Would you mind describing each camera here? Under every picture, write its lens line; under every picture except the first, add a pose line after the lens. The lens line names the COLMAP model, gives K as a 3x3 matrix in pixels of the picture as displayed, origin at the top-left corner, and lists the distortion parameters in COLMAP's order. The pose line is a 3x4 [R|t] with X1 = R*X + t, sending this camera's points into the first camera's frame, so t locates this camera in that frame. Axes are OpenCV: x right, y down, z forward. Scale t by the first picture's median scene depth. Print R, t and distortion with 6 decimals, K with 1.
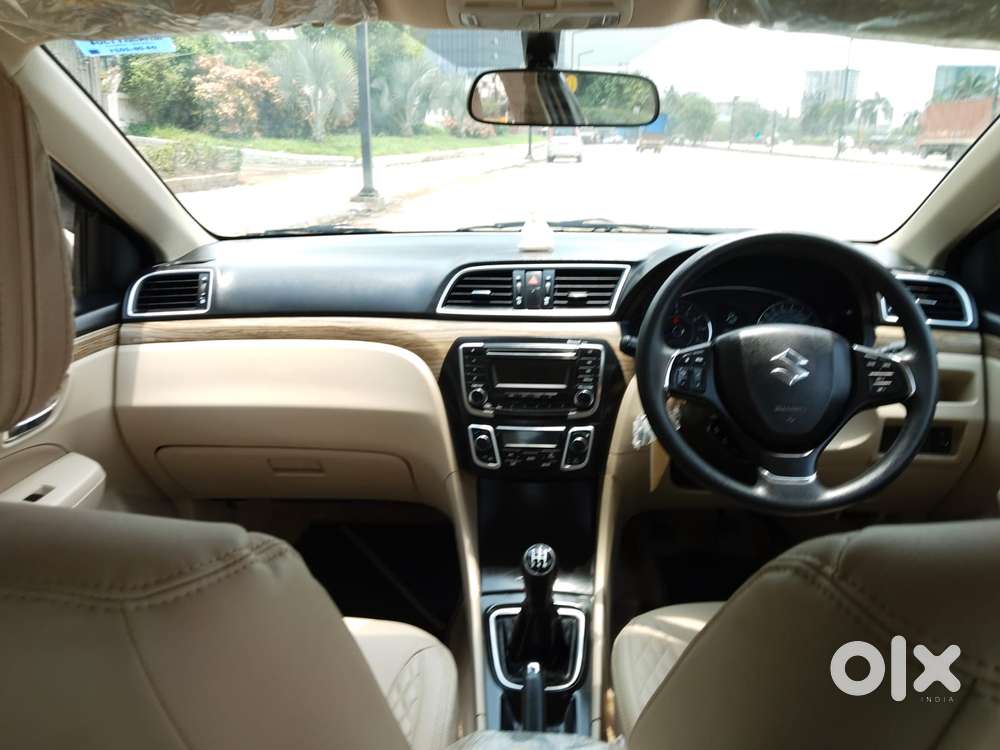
lens RADIAL K [[814.6, 0, 500.0], [0, 814.6, 375.0], [0, 0, 1]] dist [-0.009642, -0.012559]
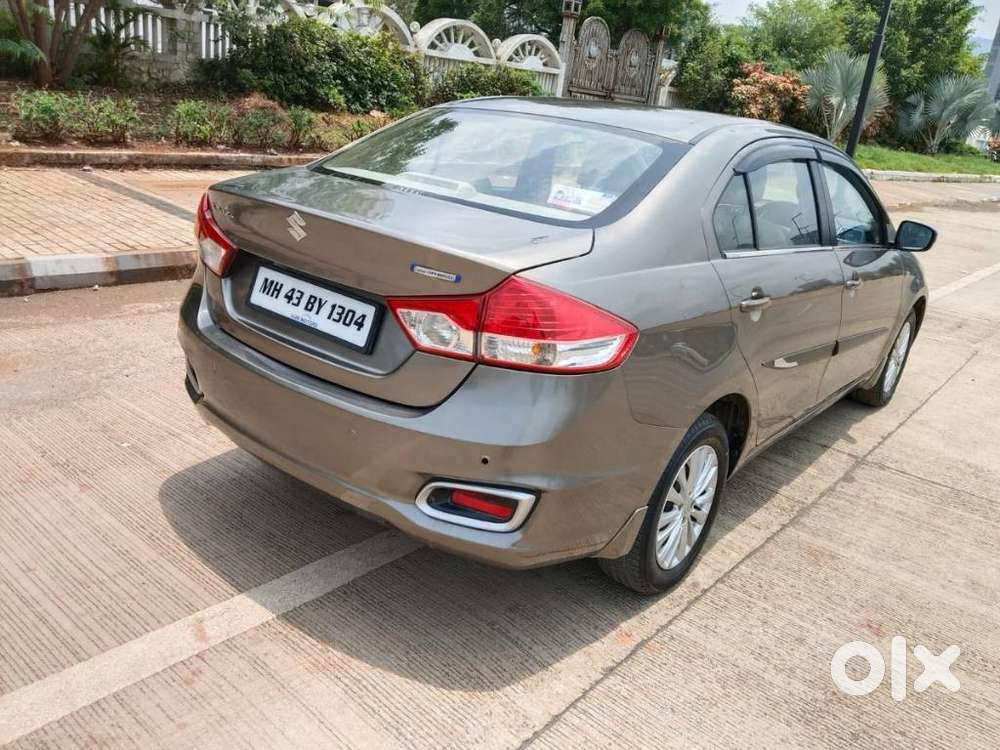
lens RADIAL K [[786.5, 0, 500.0], [0, 786.5, 375.0], [0, 0, 1]] dist [0.094102, -0.149064]
pose [[0.812909, 0.276075, -0.512798, 0.046108], [-0.269495, 0.958879, 0.089018, 0.023154], [0.516286, 0.065833, 0.853882, -0.105607]]
